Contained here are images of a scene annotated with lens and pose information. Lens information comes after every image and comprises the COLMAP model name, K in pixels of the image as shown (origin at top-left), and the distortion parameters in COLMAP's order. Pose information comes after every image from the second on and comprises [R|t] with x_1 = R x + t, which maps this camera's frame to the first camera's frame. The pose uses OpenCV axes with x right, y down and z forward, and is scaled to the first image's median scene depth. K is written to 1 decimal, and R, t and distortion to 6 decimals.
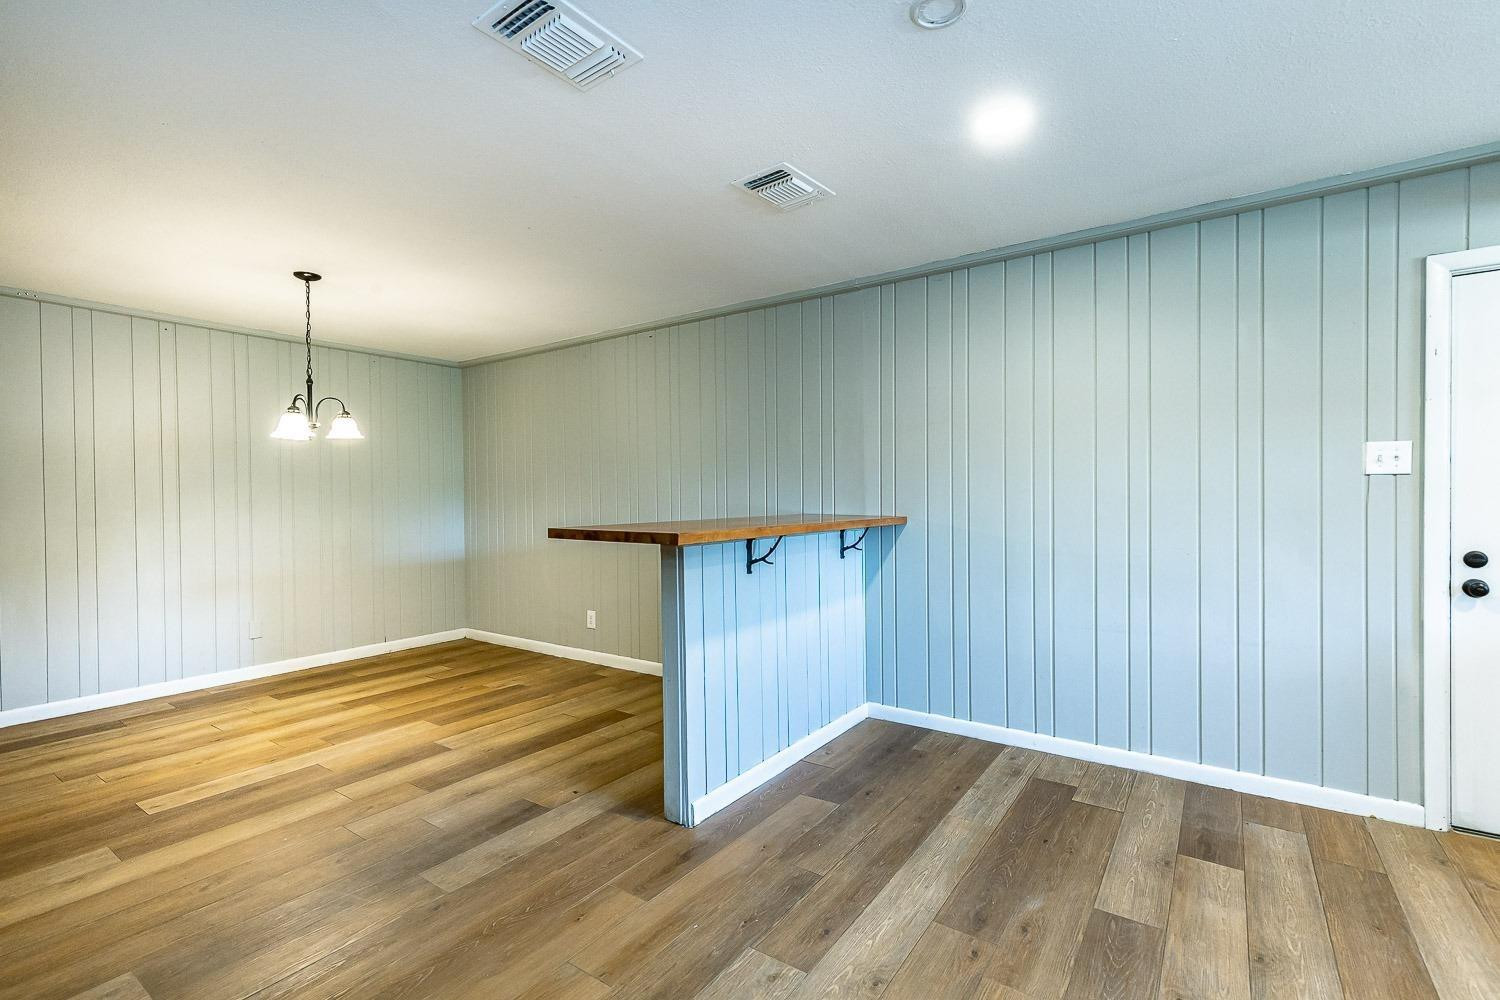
lens RADIAL K [[670.5, 0, 753.1], [0, 670.5, 495.9], [0, 0, 1]] dist [0.002261, -0.001169]
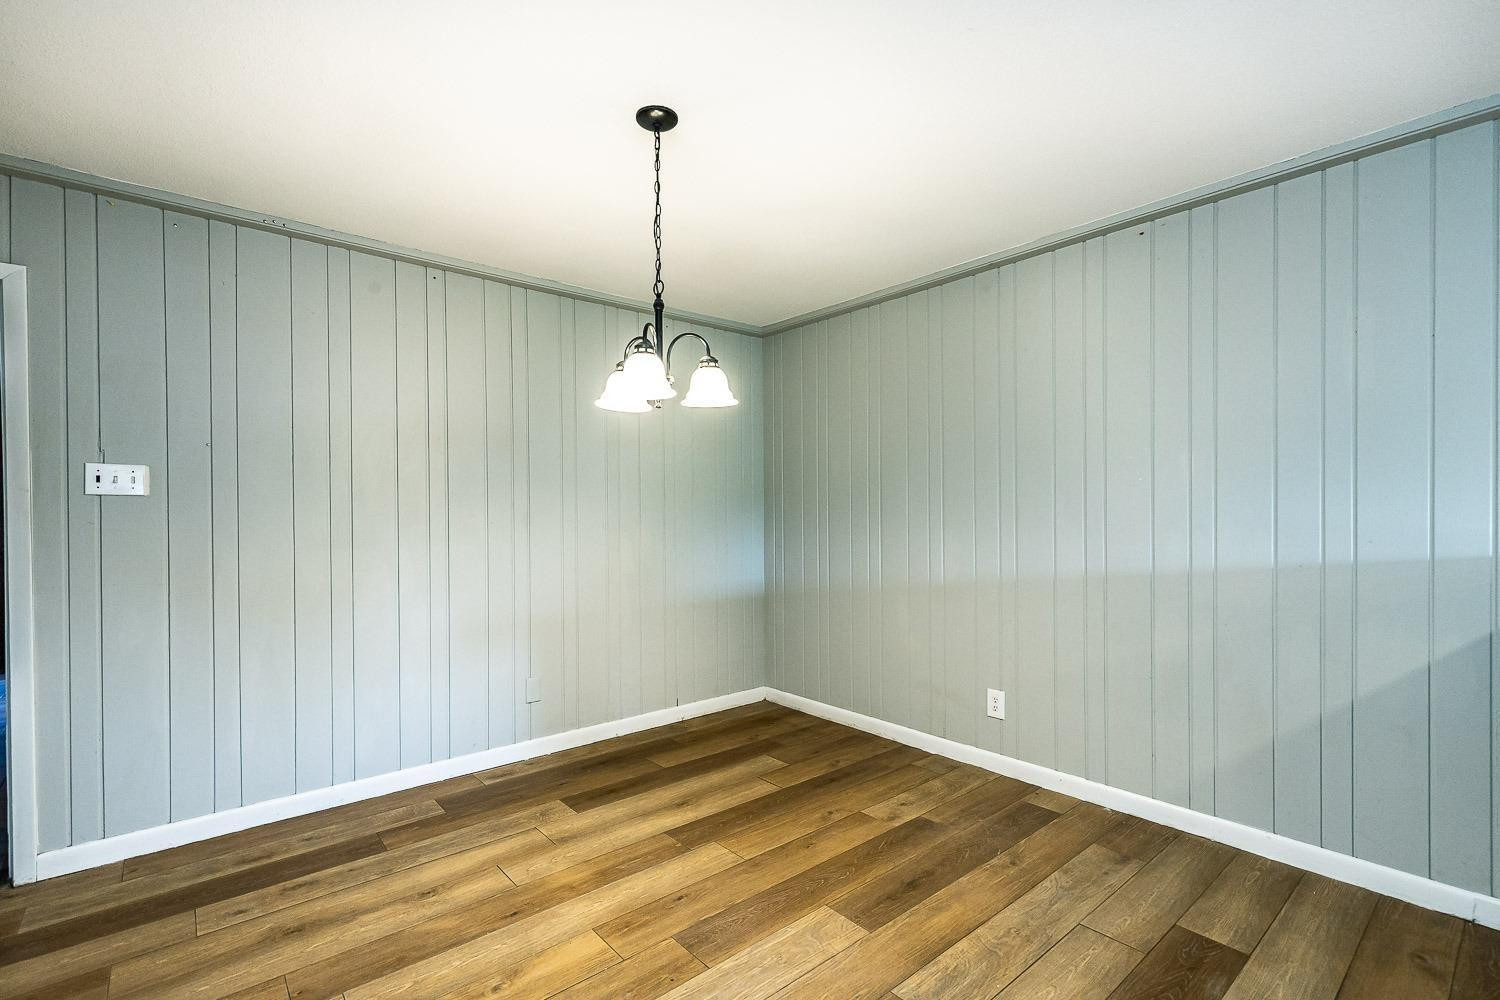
lens RADIAL K [[670.5, 0, 747.4], [0, 670.5, 508.8], [0, 0, 1]] dist [0.002261, -0.001169]
pose [[0.968084, 0.004814, -0.250578, -0.370885], [-0.005443, 0.999984, -0.001819, 0.002967], [0.250566, 0.003125, 0.968095, 0.391011]]
